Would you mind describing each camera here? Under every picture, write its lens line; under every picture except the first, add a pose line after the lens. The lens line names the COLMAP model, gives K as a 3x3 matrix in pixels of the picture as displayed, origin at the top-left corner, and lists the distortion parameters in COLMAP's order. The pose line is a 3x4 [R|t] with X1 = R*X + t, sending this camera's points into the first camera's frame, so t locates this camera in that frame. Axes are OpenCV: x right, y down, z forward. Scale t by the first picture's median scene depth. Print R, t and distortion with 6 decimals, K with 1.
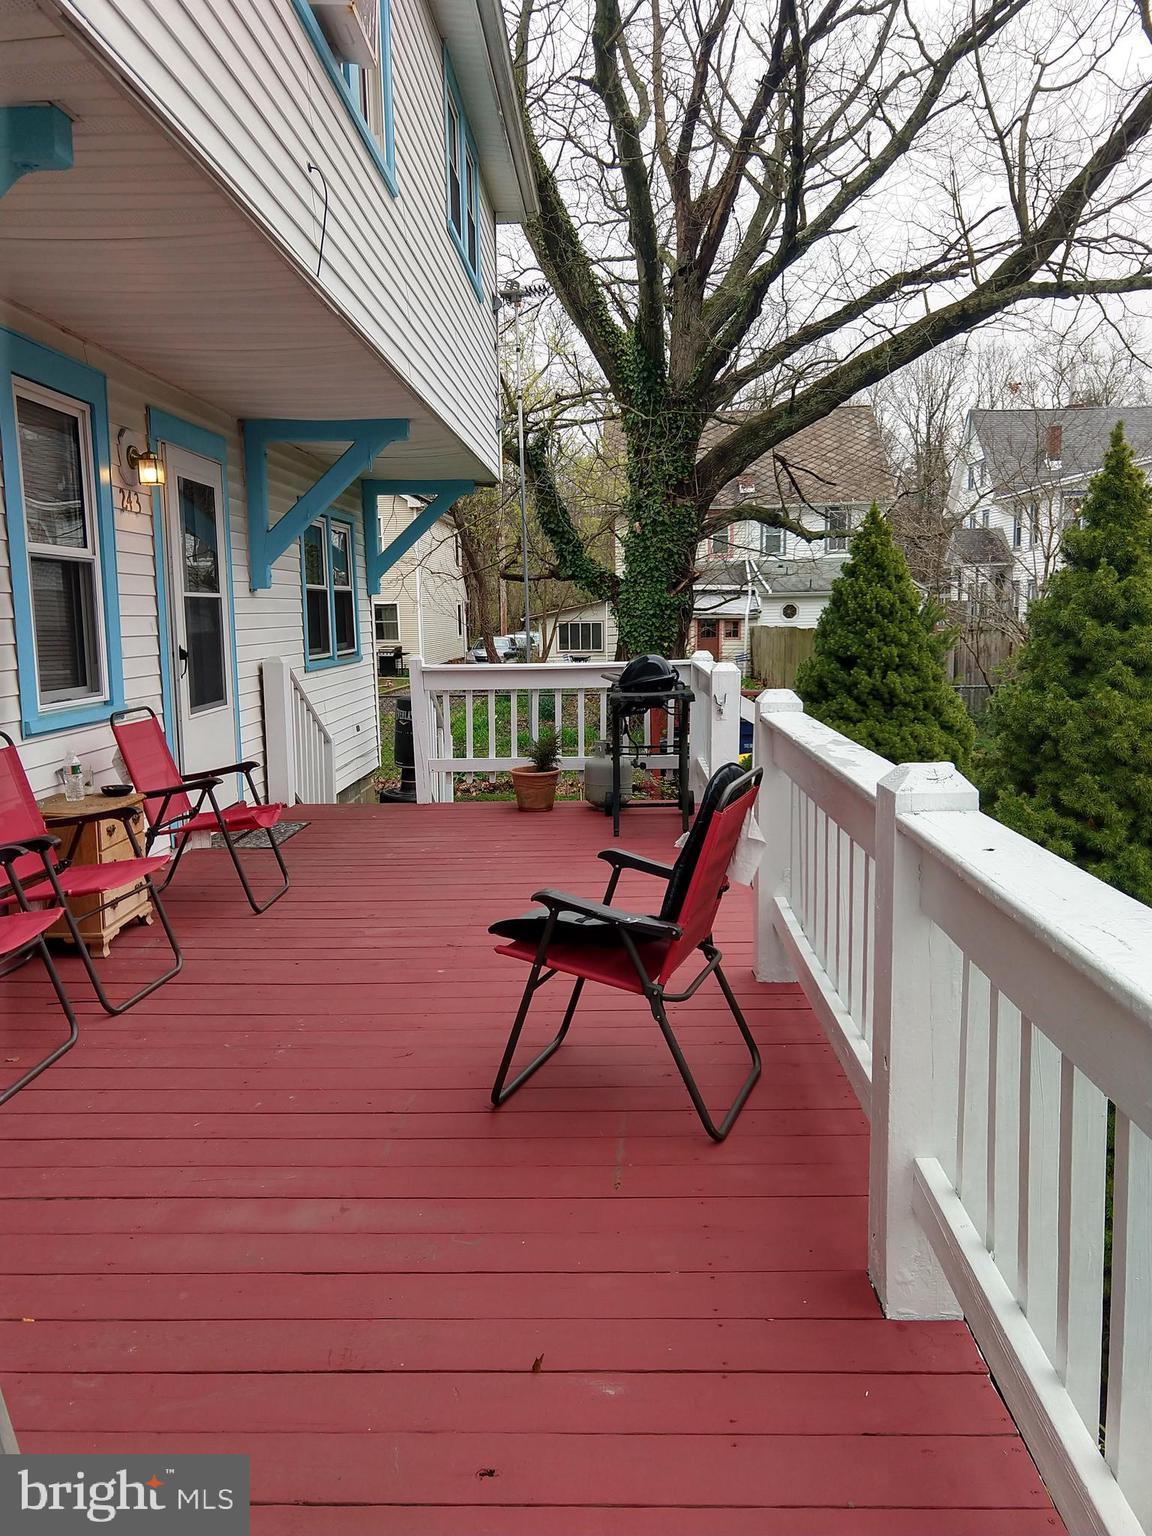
lens RADIAL K [[1151.0, 0, 573.5], [0, 1151.0, 765.5], [0, 0, 1]] dist [0.016569, 0.019990]
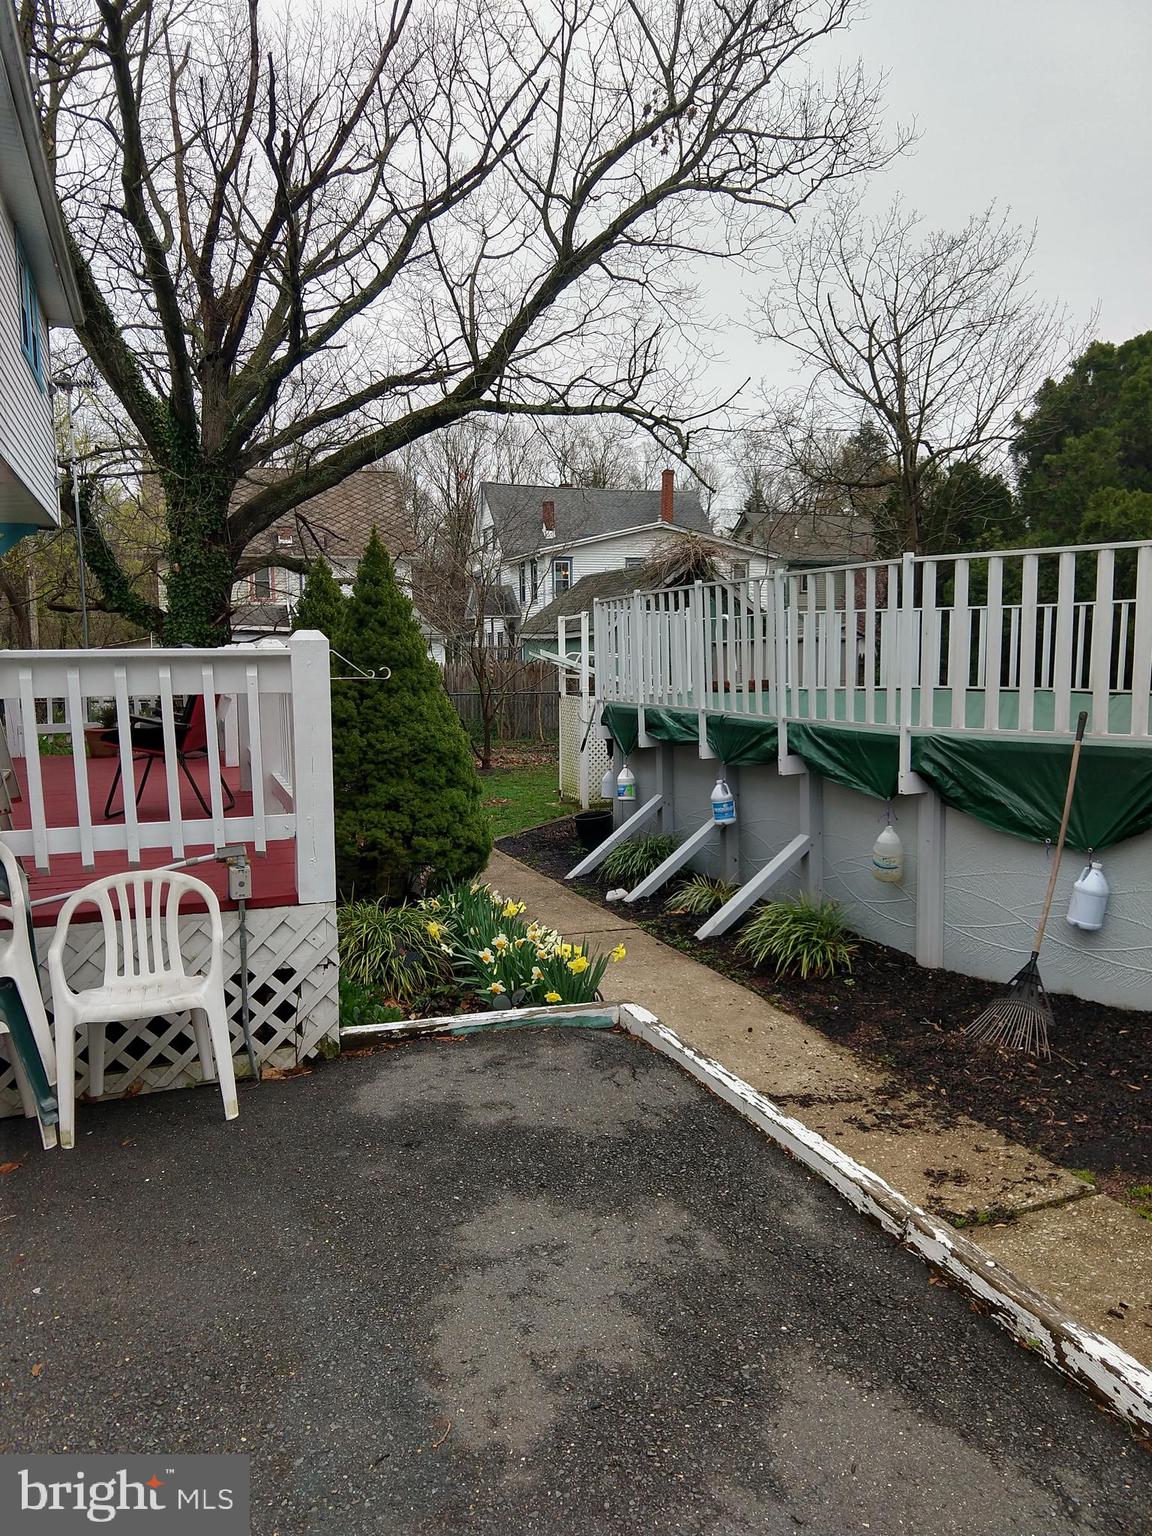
lens RADIAL K [[1151.0, 0, 578.7], [0, 1151.0, 775.7], [0, 0, 1]] dist [0.016569, 0.019990]
pose [[0.928328, -0.028882, 0.370638, -0.007337], [0.041911, 0.998753, -0.027144, 0.054016], [-0.369392, 0.040732, 0.928381, -0.237313]]
